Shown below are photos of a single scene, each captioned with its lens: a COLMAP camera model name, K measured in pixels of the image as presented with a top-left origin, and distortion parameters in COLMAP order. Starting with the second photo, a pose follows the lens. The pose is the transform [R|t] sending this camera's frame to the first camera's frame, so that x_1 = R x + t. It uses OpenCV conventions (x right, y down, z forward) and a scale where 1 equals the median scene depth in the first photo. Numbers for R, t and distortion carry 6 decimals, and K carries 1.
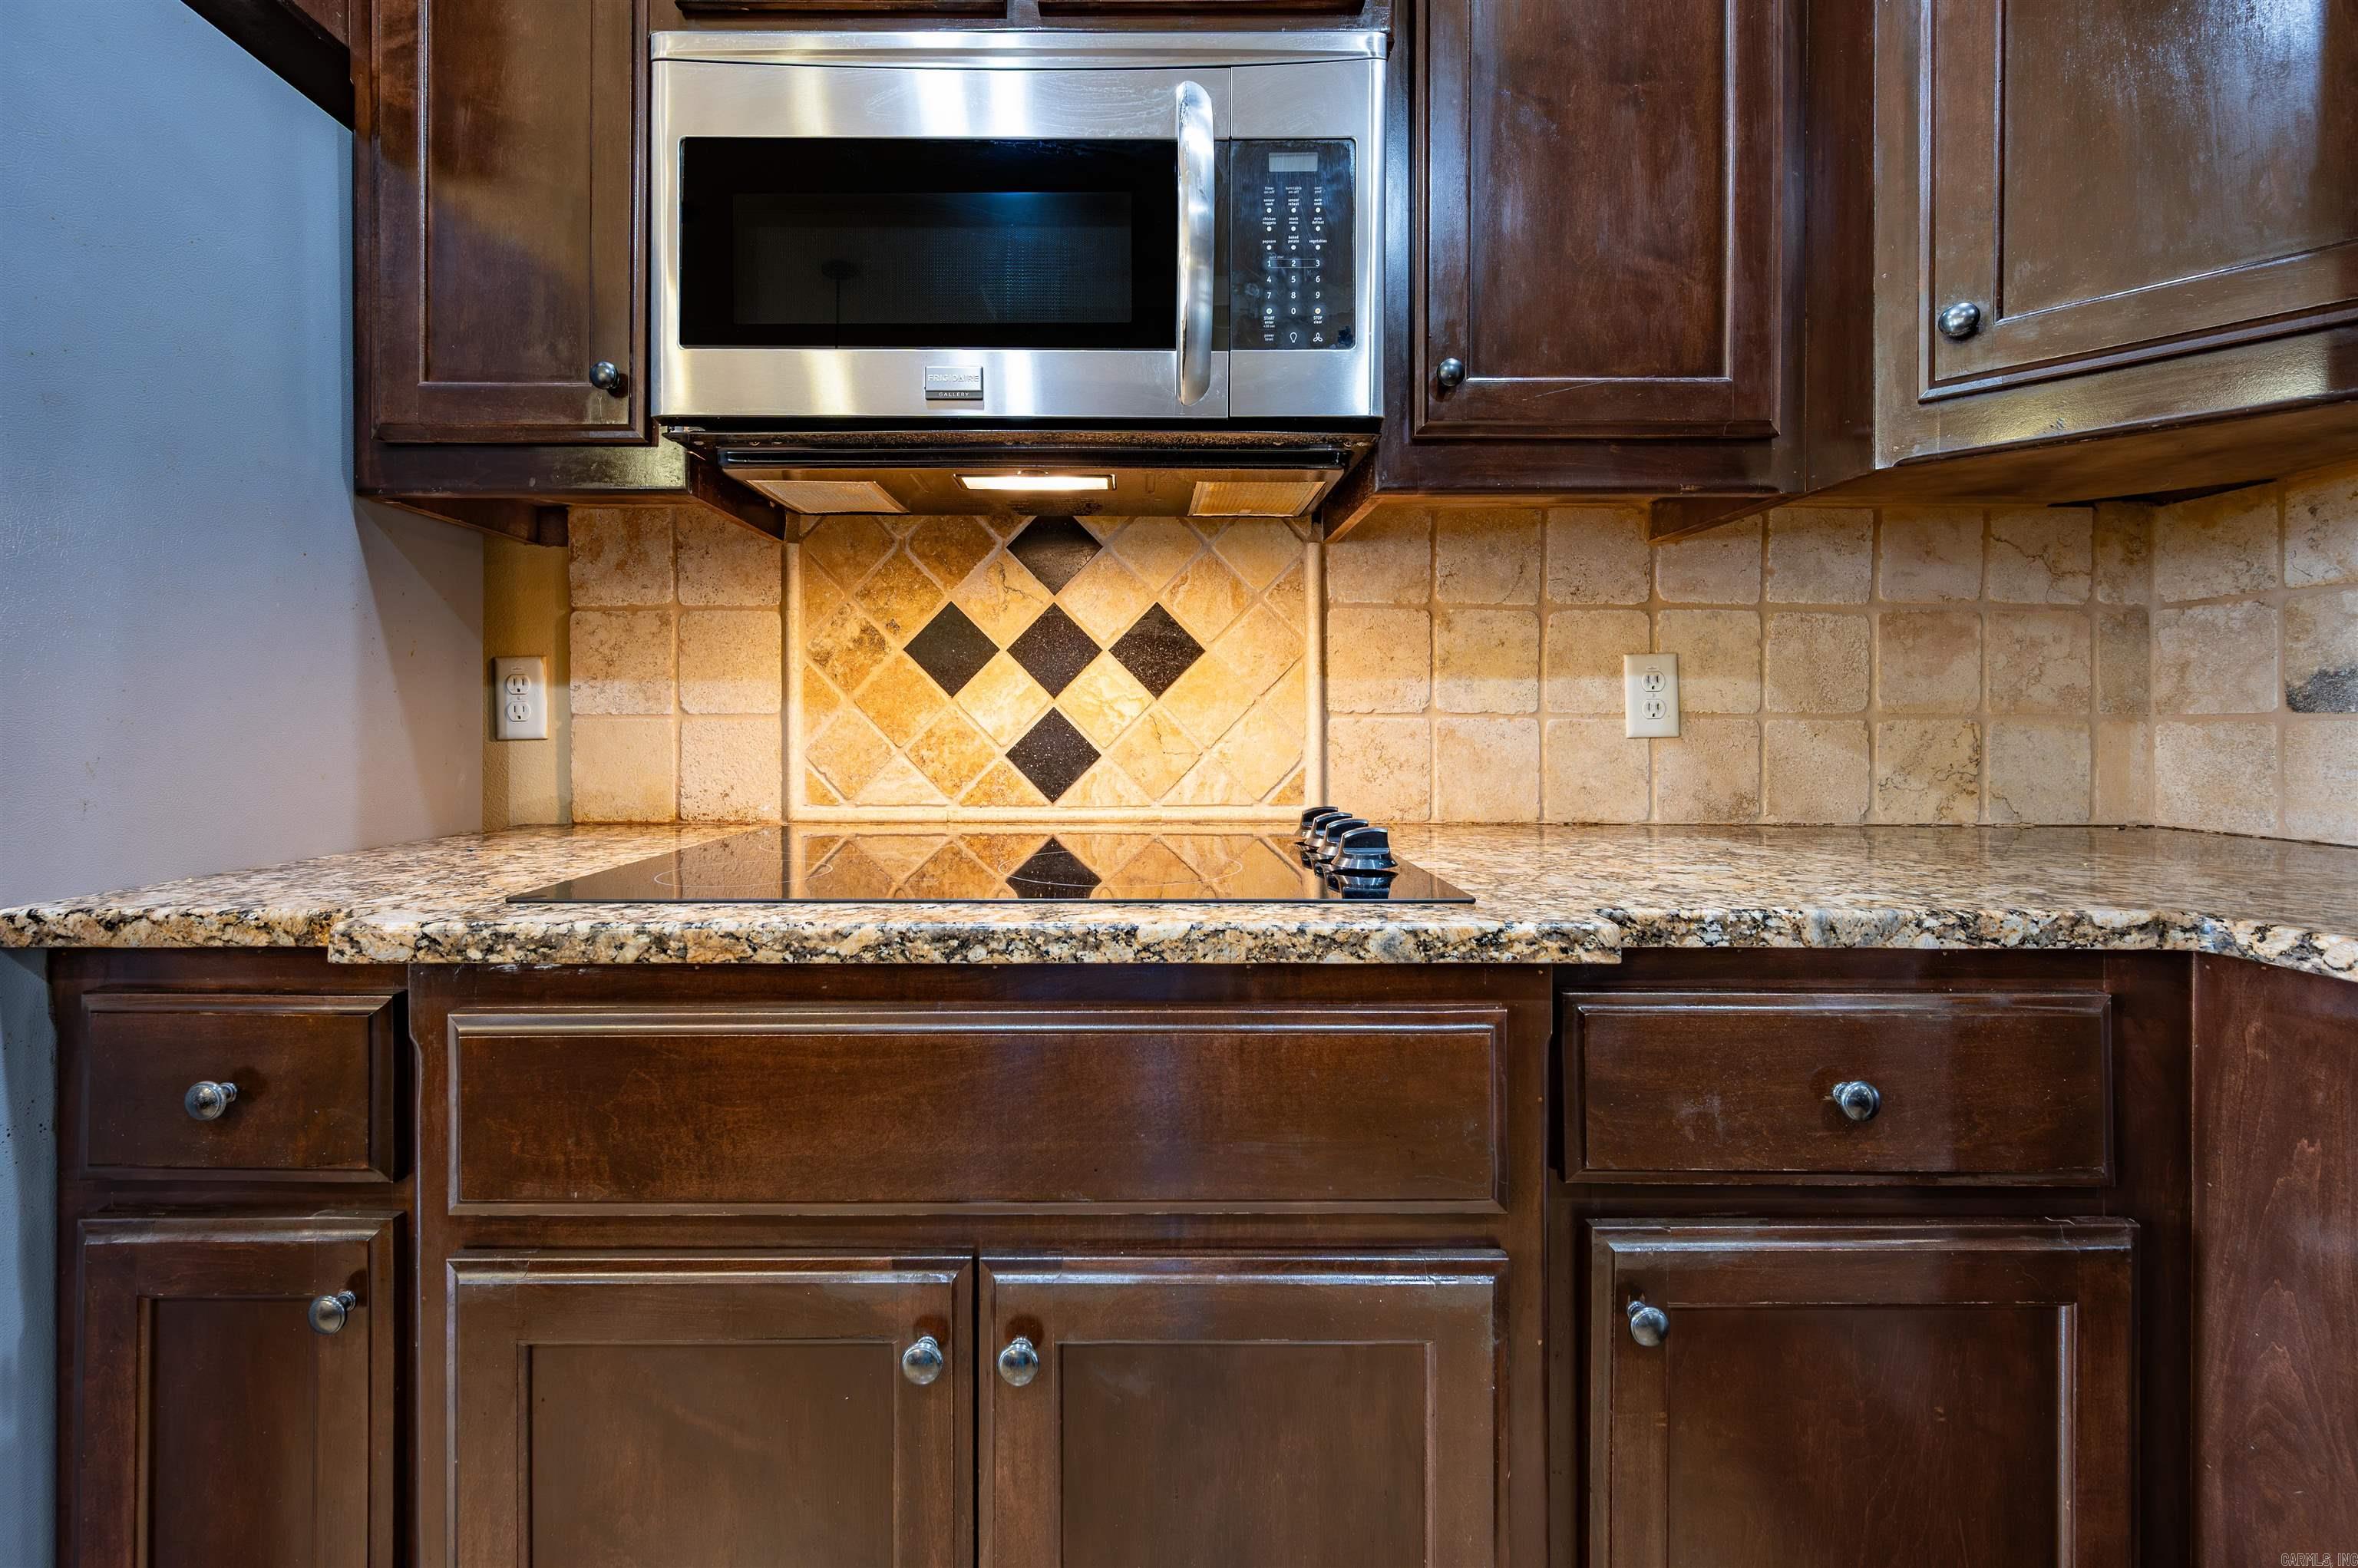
lens RADIAL K [[961.4, 0, 1137.2], [0, 961.4, 712.9], [0, 0, 1]] dist [0.001164, 0.000164]
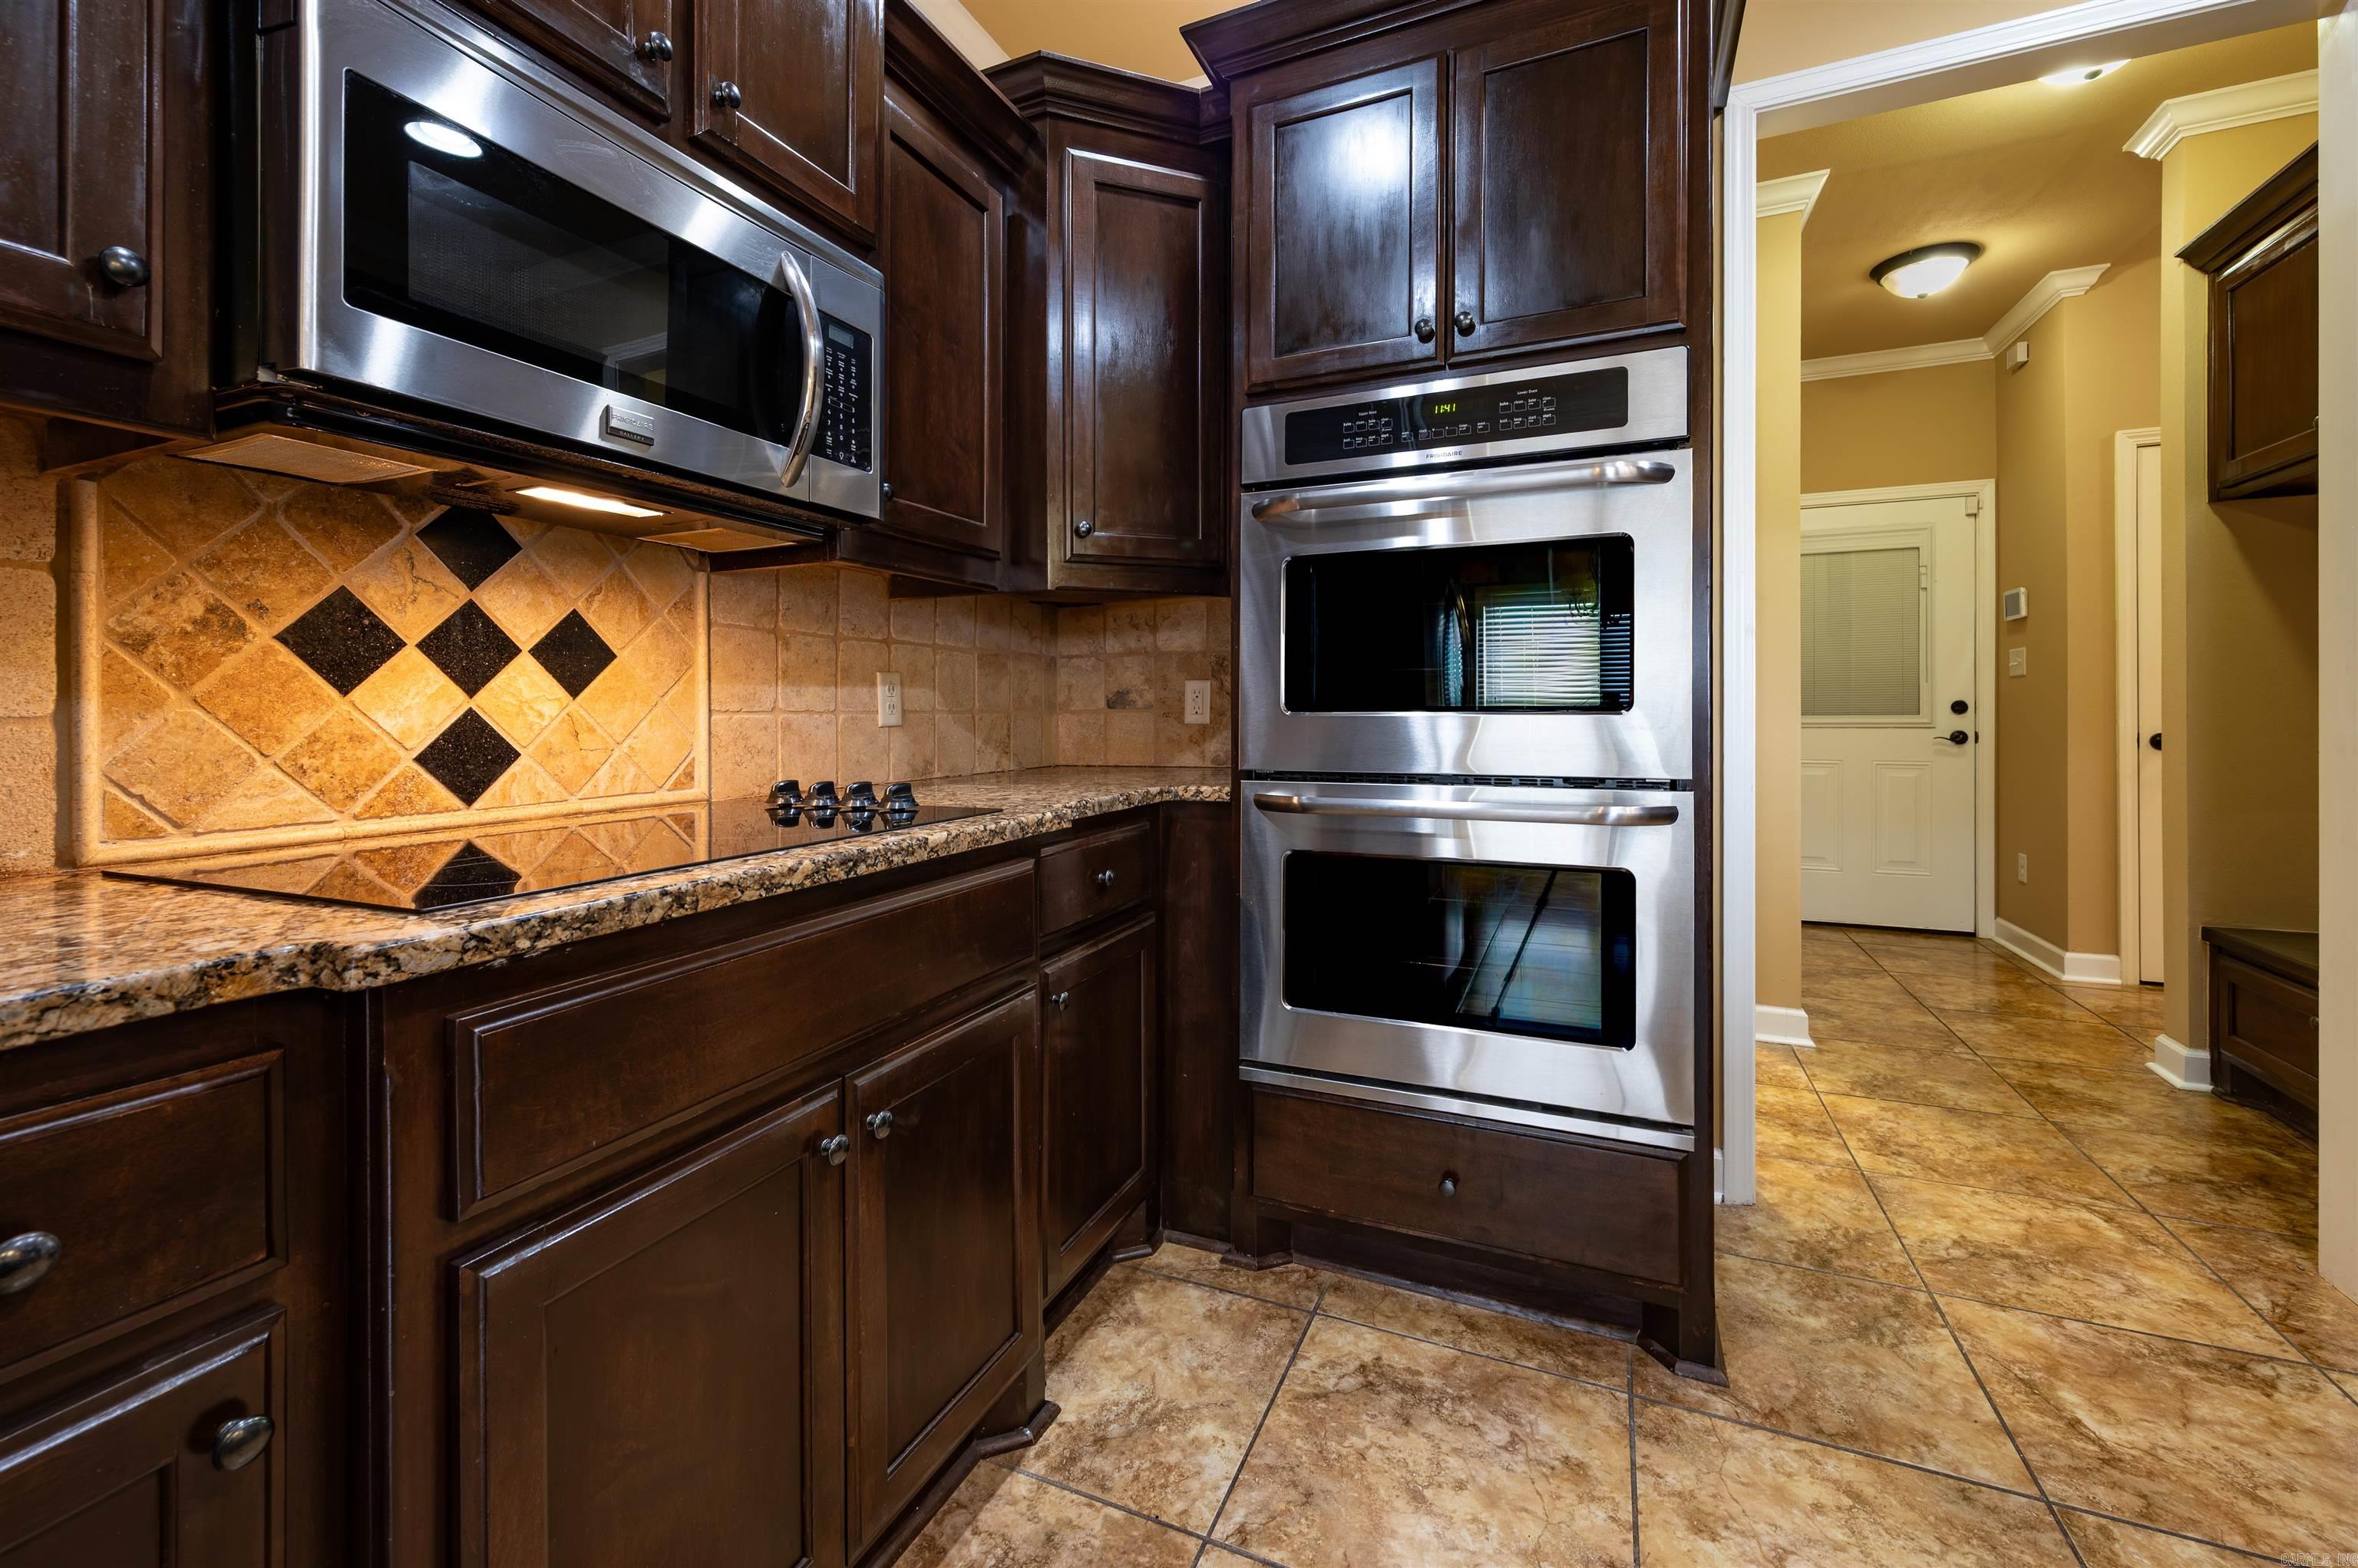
lens RADIAL K [[959.4, 0, 1175.5], [0, 959.4, 707.3], [0, 0, 1]] dist [-0.000016, 0.000314]
pose [[0.402939, -0.001051, 0.915226, -0.685385], [0.004317, 0.999990, -0.000753, -0.001915], [-0.915217, 0.004255, 0.402939, -0.038274]]
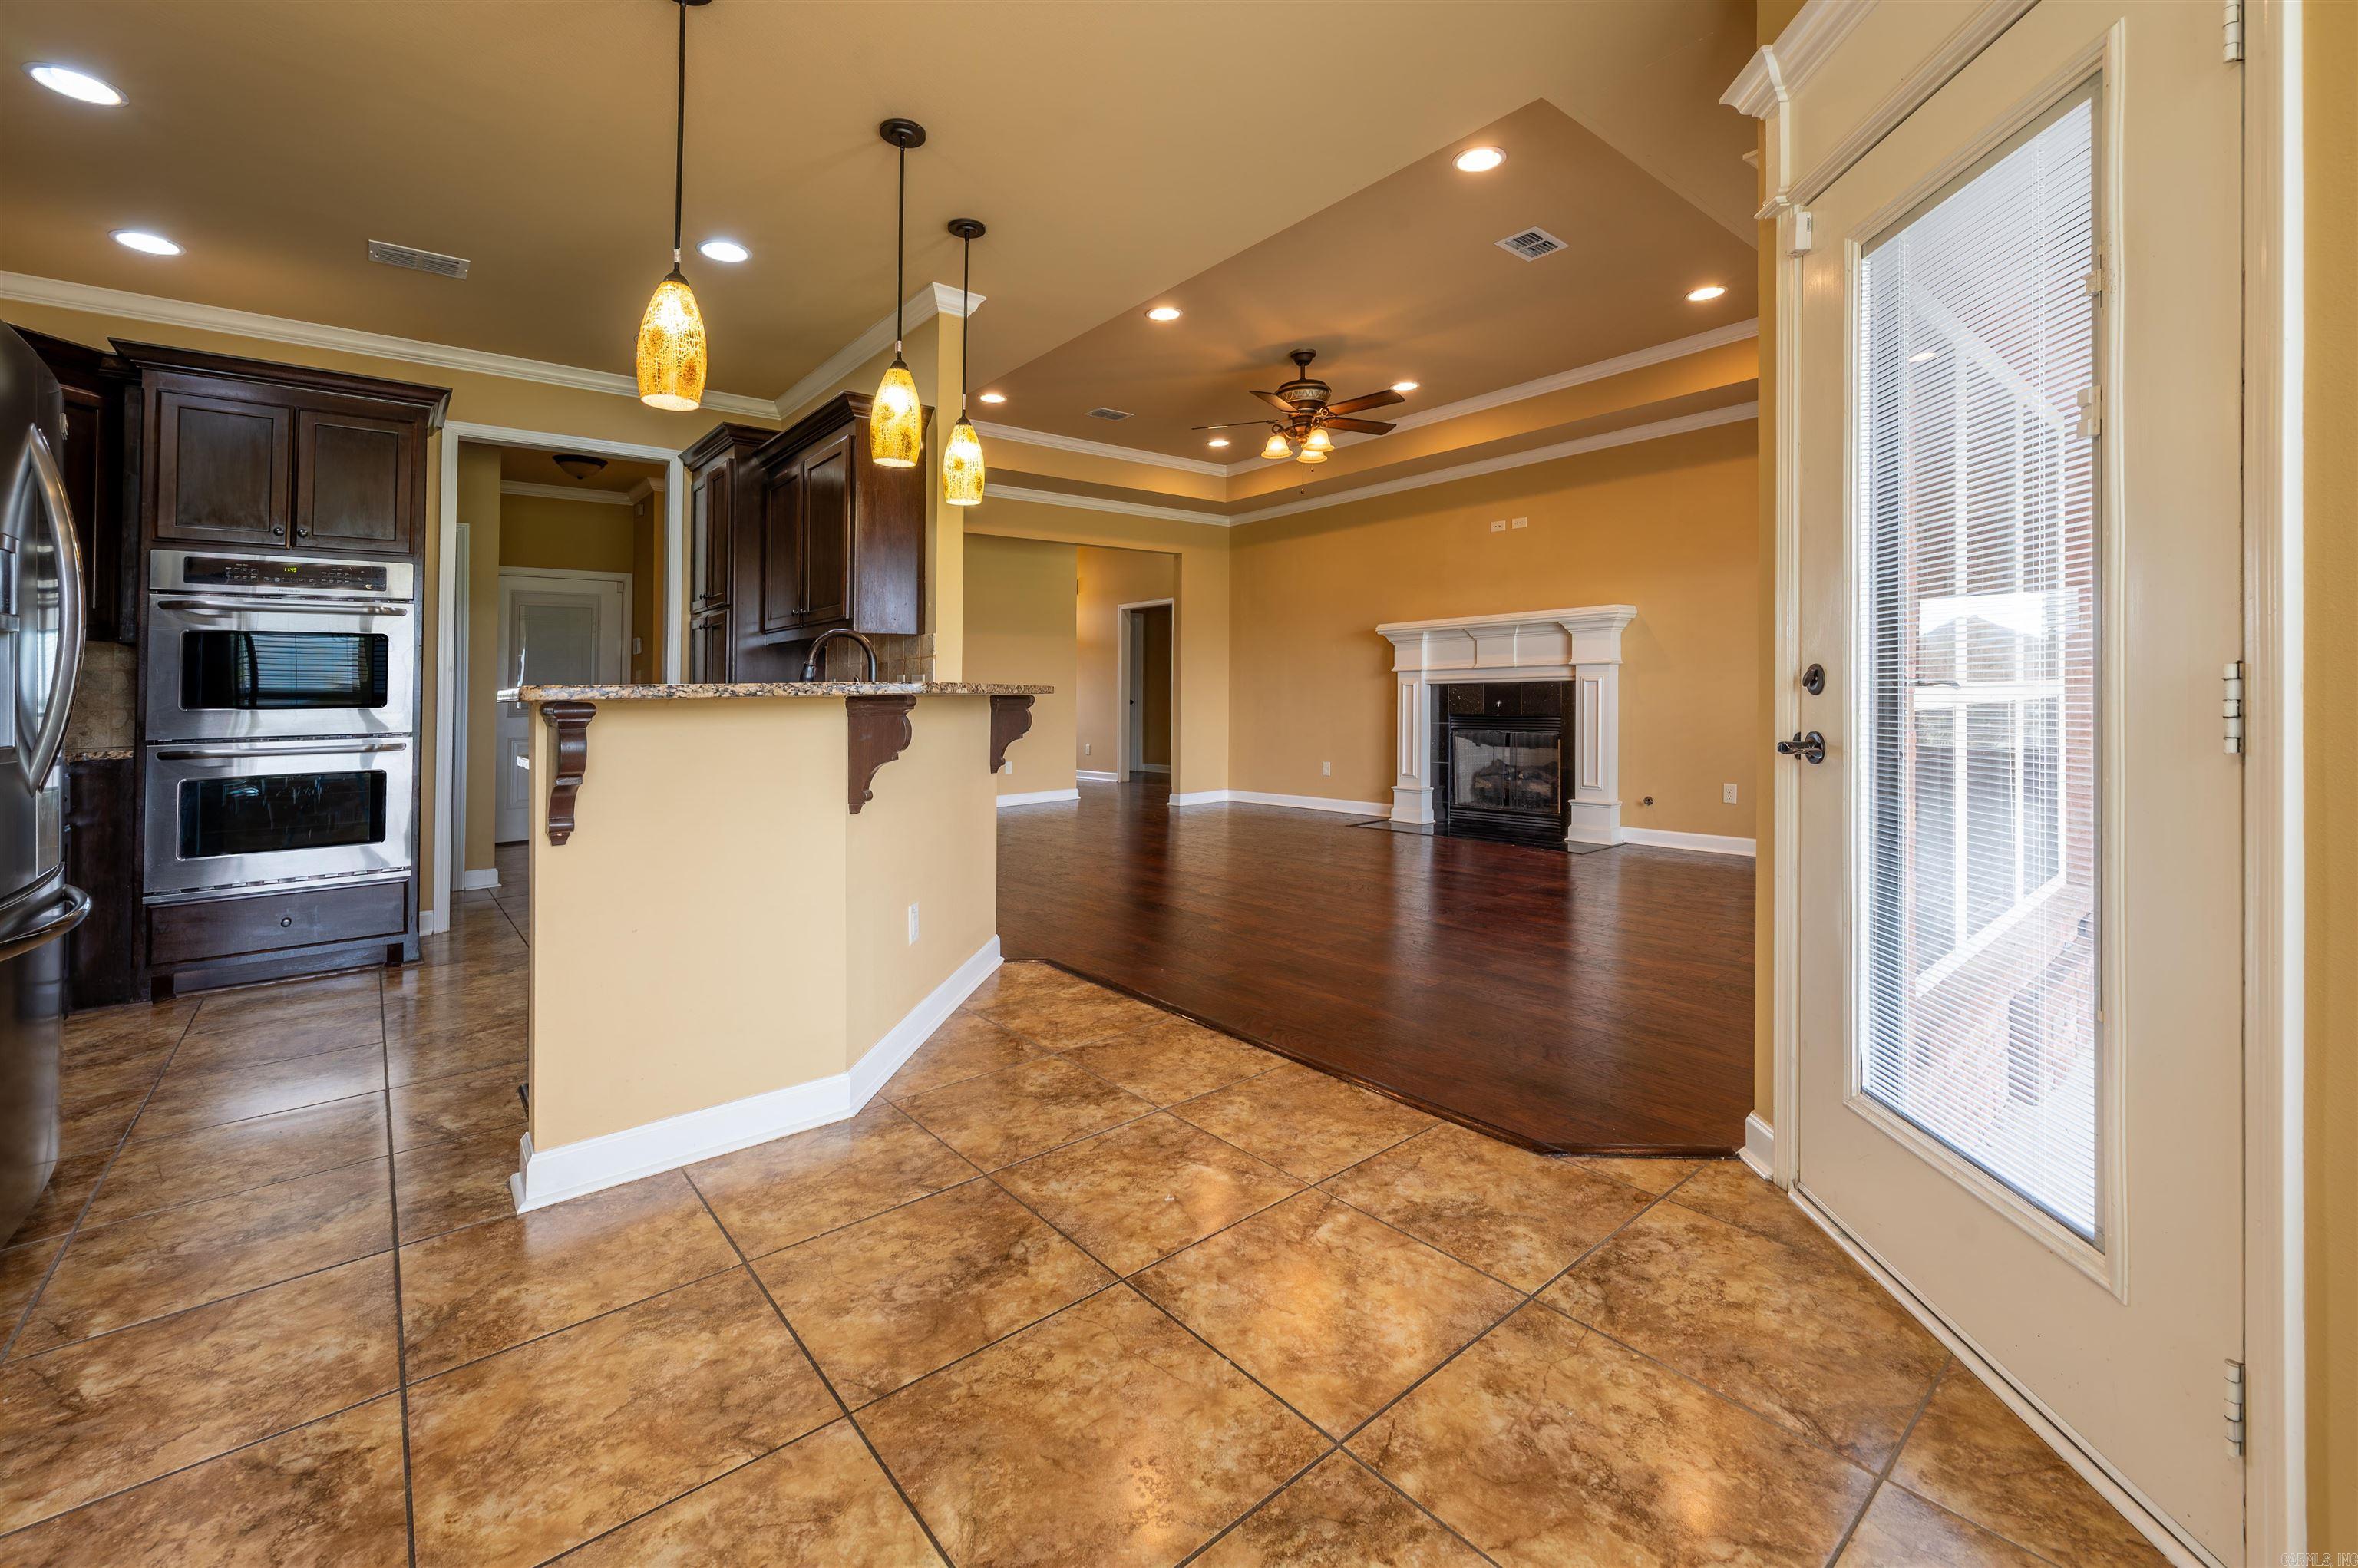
lens RADIAL K [[977.8, 0, 1174.0], [0, 977.8, 662.8], [0, 0, 1]] dist [-0.001530, -0.000175]
pose [[-0.641313, 0.034181, 0.766517, -3.144339], [0.015271, 0.999378, -0.031788, 0.003019], [-0.767127, -0.008681, -0.641436, -0.009388]]
